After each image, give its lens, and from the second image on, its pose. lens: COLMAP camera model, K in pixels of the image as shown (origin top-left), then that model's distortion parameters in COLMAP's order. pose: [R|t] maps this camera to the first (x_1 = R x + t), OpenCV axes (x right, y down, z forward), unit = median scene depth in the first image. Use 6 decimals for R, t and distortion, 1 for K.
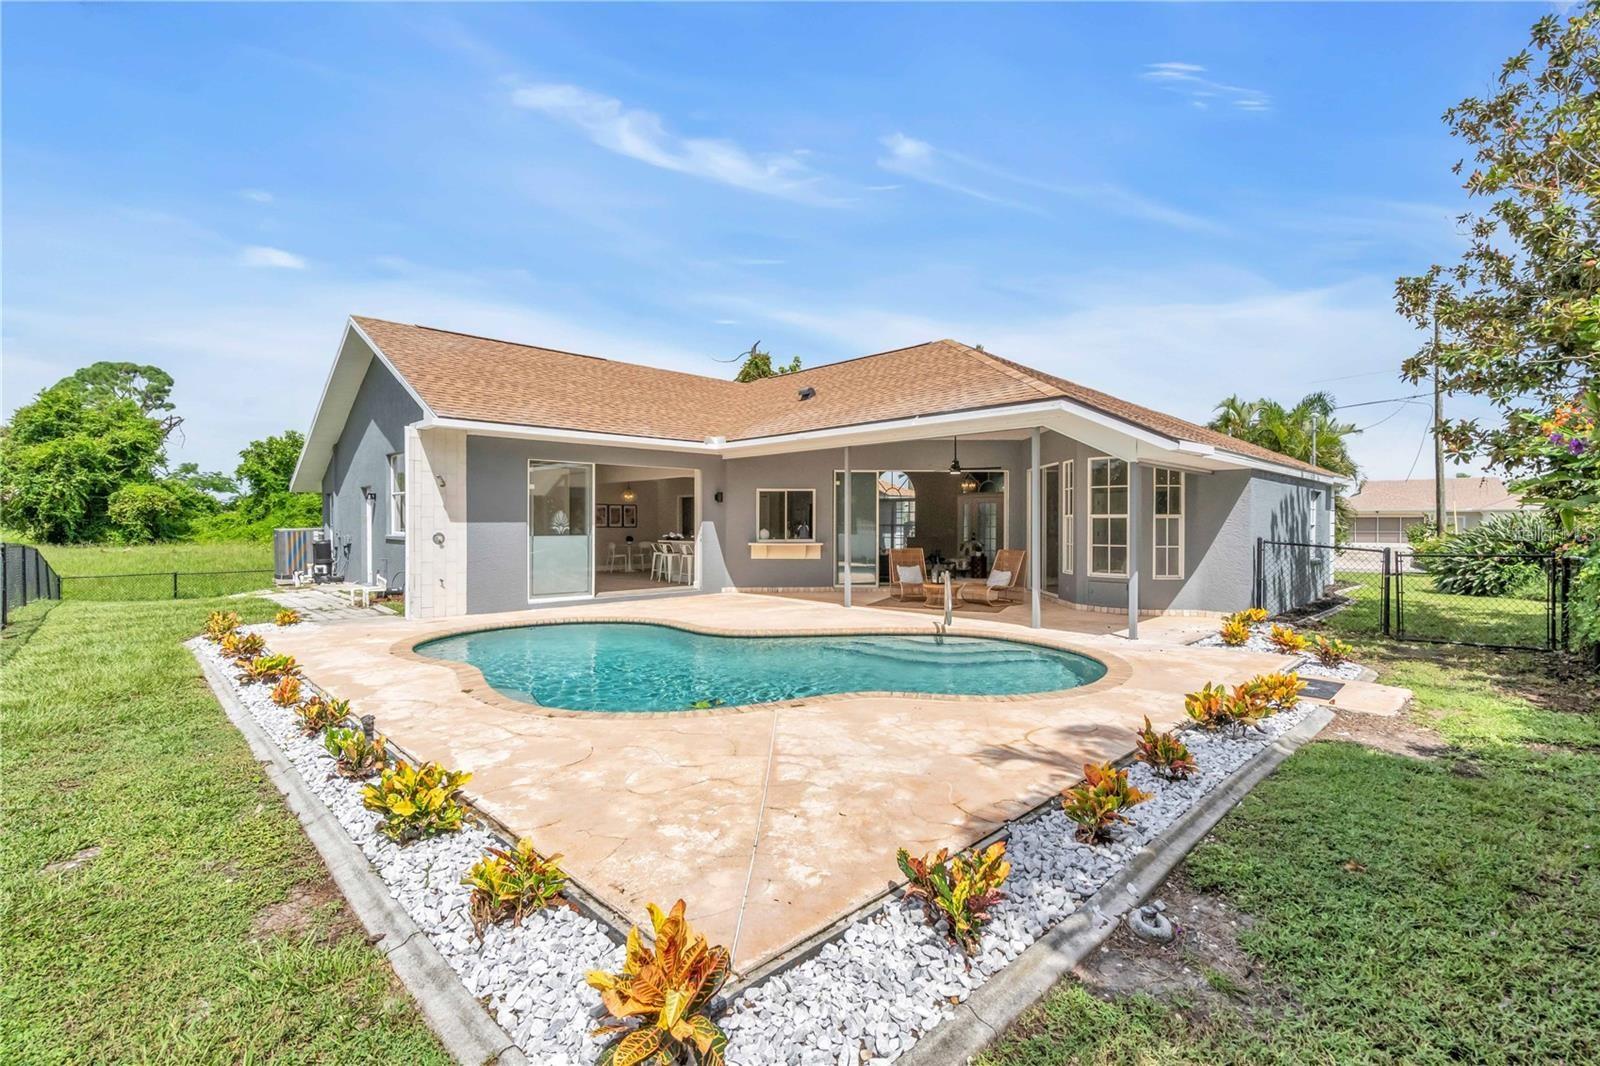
lens RADIAL K [[726.2, 0, 805.3], [0, 726.2, 528.4], [0, 0, 1]] dist [-0.000295, 0.000015]
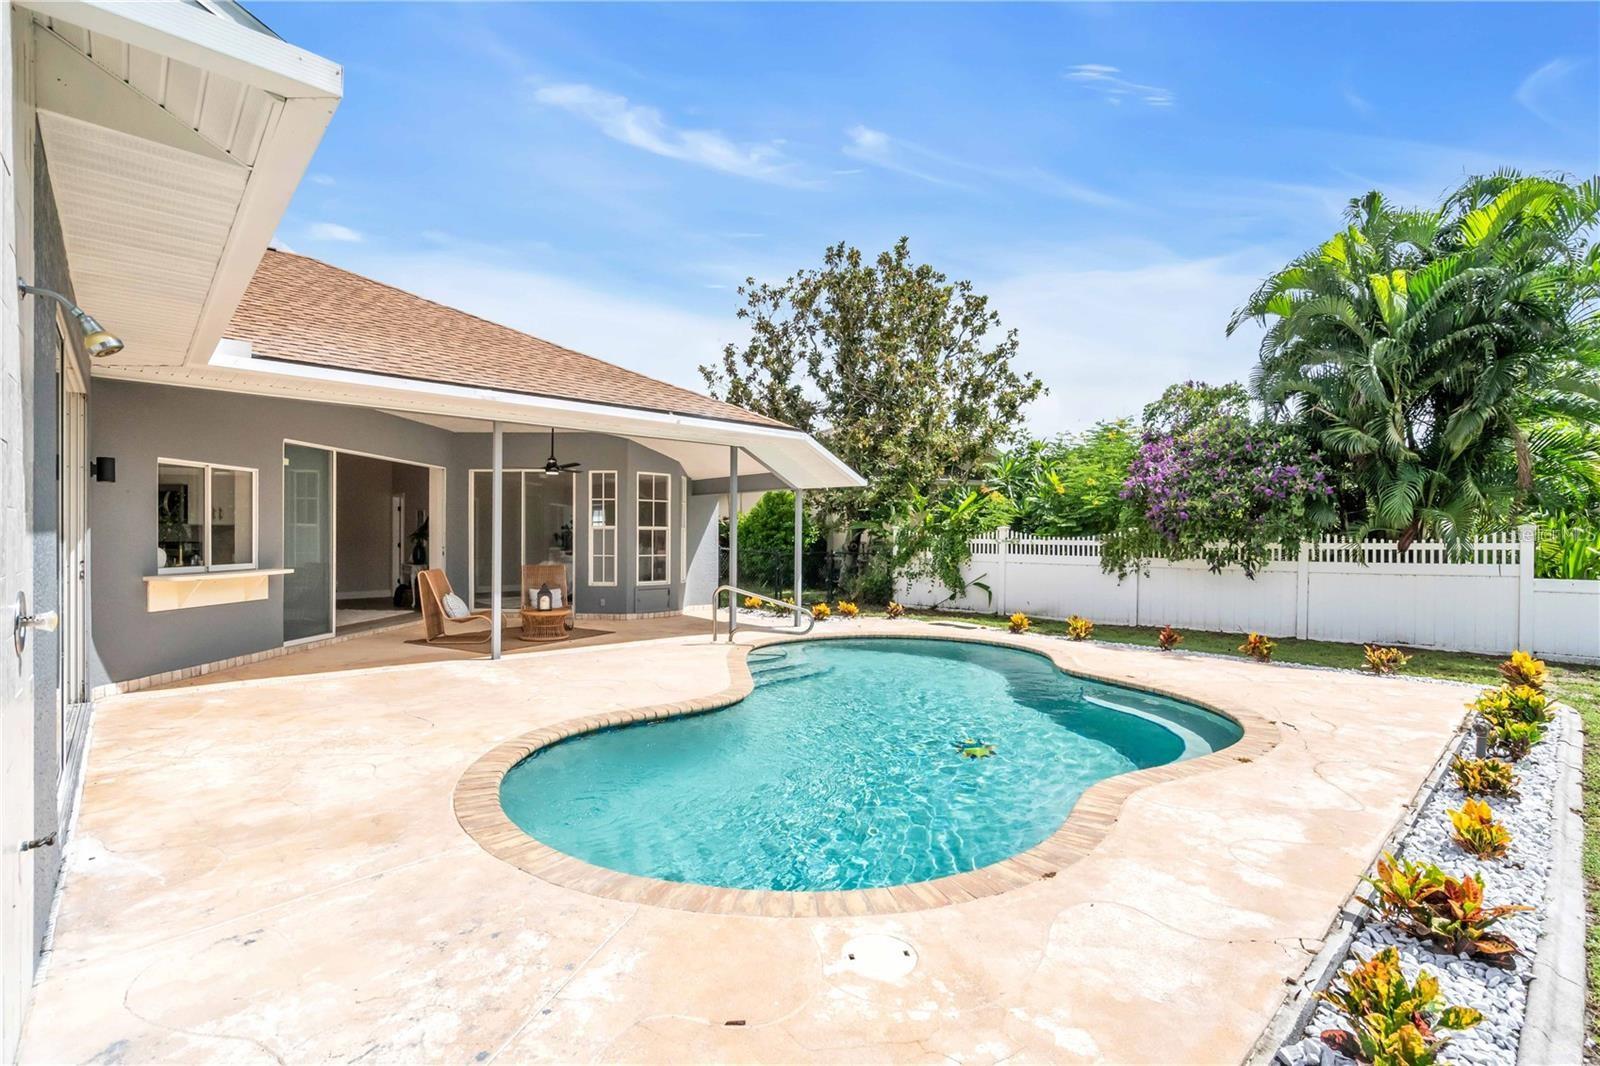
lens RADIAL K [[726.2, 0, 805.1], [0, 726.2, 535.9], [0, 0, 1]] dist [-0.000295, 0.000015]
pose [[0.033752, -0.003411, 0.999424, -0.630264], [0.000762, 0.999994, 0.003387, -0.008327], [-0.999430, 0.000647, 0.033754, 0.719544]]
